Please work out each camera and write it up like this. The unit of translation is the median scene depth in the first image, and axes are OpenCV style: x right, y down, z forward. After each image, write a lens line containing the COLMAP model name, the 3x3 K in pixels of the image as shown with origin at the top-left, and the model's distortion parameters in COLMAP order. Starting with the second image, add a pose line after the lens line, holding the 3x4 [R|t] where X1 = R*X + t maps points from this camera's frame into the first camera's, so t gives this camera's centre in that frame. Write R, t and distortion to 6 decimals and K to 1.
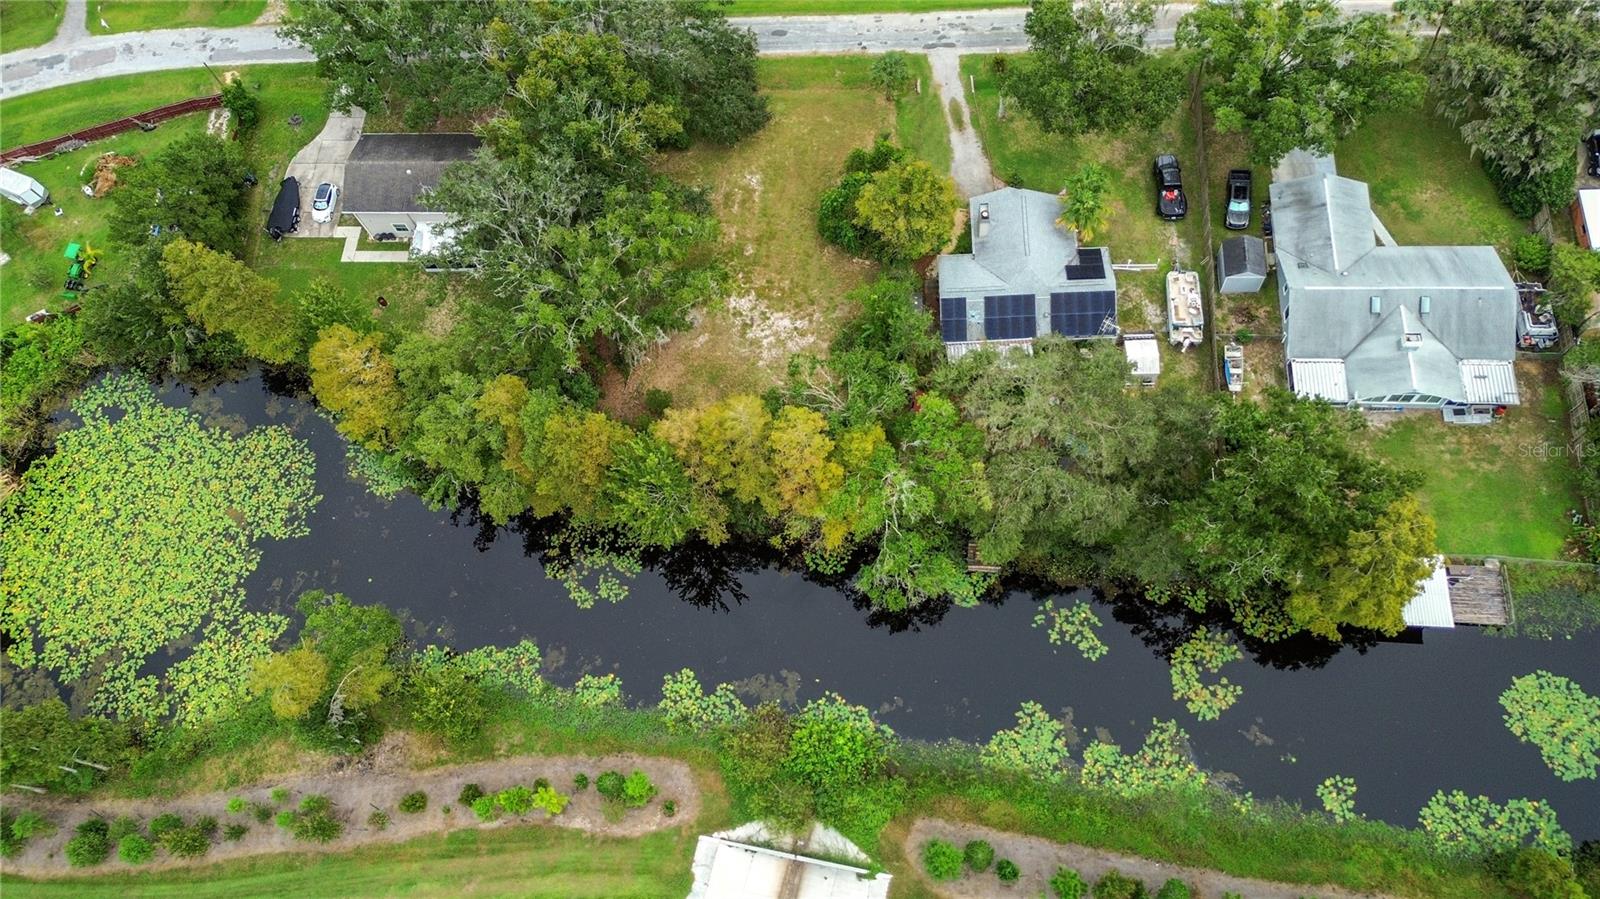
lens RADIAL K [[1121.1, 0, 807.0], [0, 1121.1, 447.7], [0, 0, 1]] dist [0.076553, -0.069955]
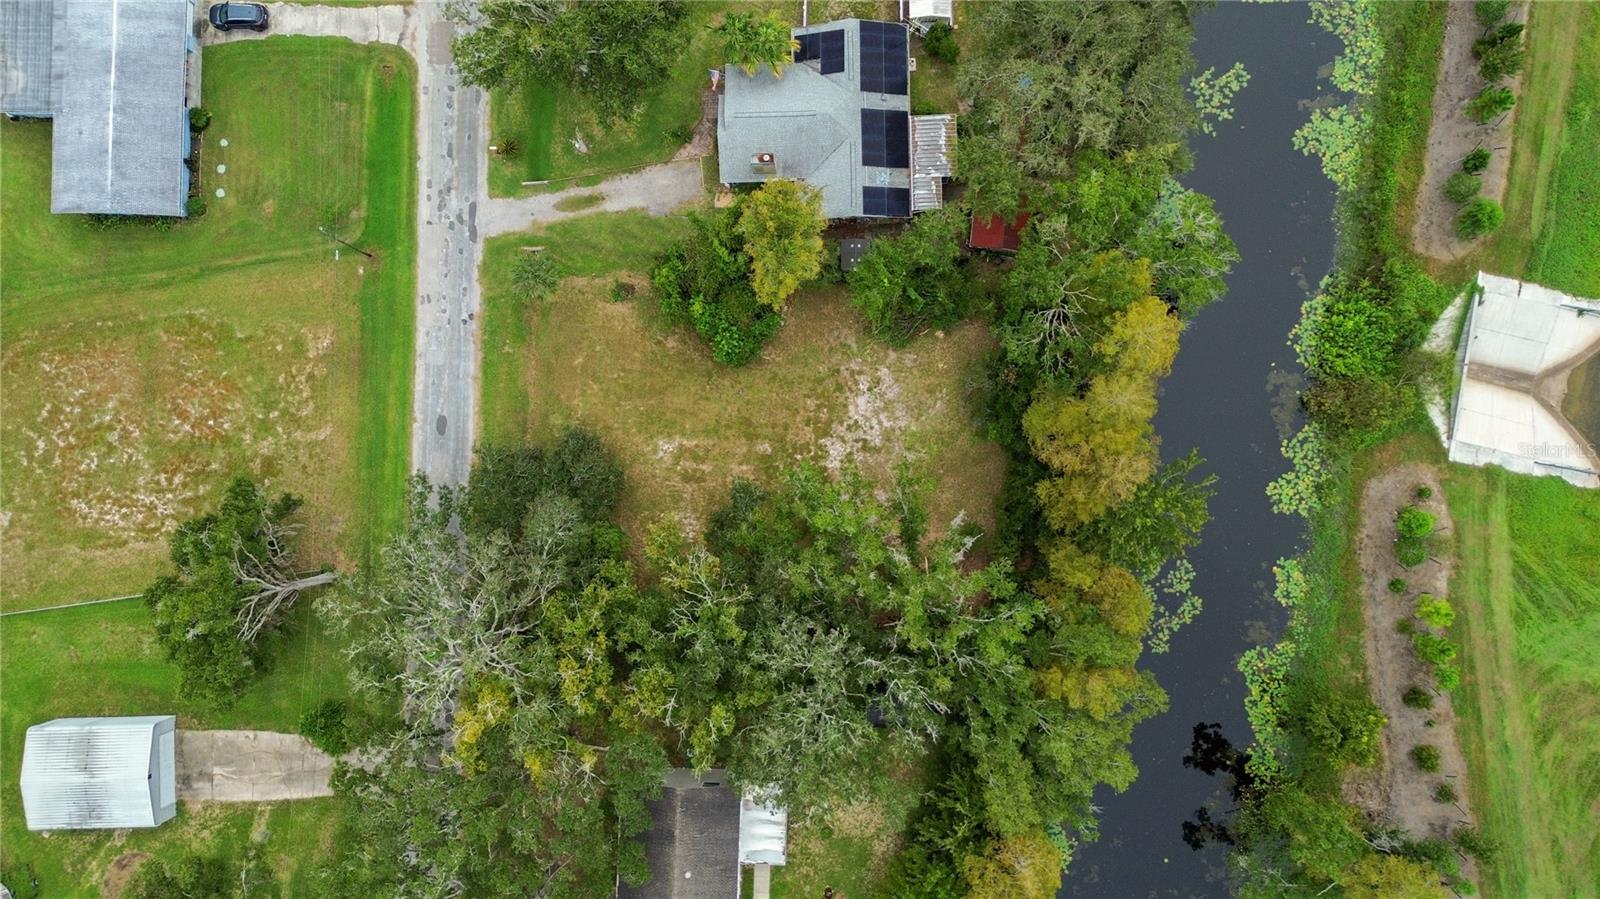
lens RADIAL K [[1121.1, 0, 800.7], [0, 1121.1, 445.5], [0, 0, 1]] dist [0.076553, -0.069955]
pose [[-0.027387, -0.993239, 0.112812, -0.158305], [0.932955, 0.015128, 0.359675, -0.494647], [-0.358950, 0.115099, 0.926233, 0.228749]]
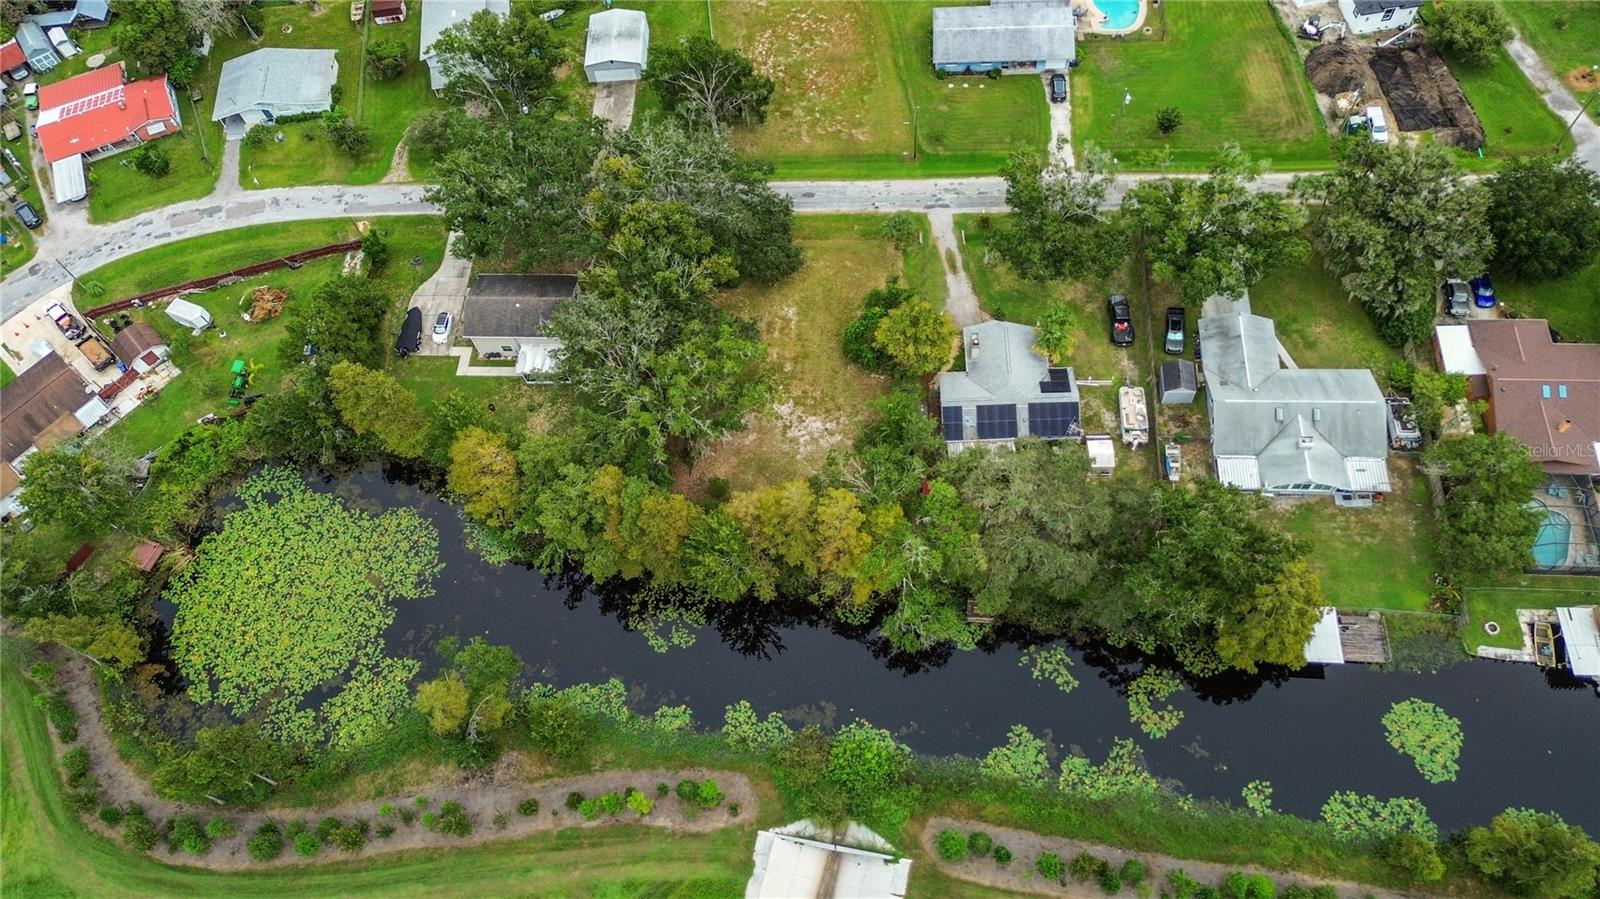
lens RADIAL K [[1121.1, 0, 806.3], [0, 1121.1, 447.3], [0, 0, 1]] dist [0.076553, -0.069955]
pose [[0.999851, 0.002688, 0.017058, -0.056546], [-0.001237, 0.996420, -0.084532, 0.020350], [-0.017224, 0.084498, 0.996275, -0.257190]]
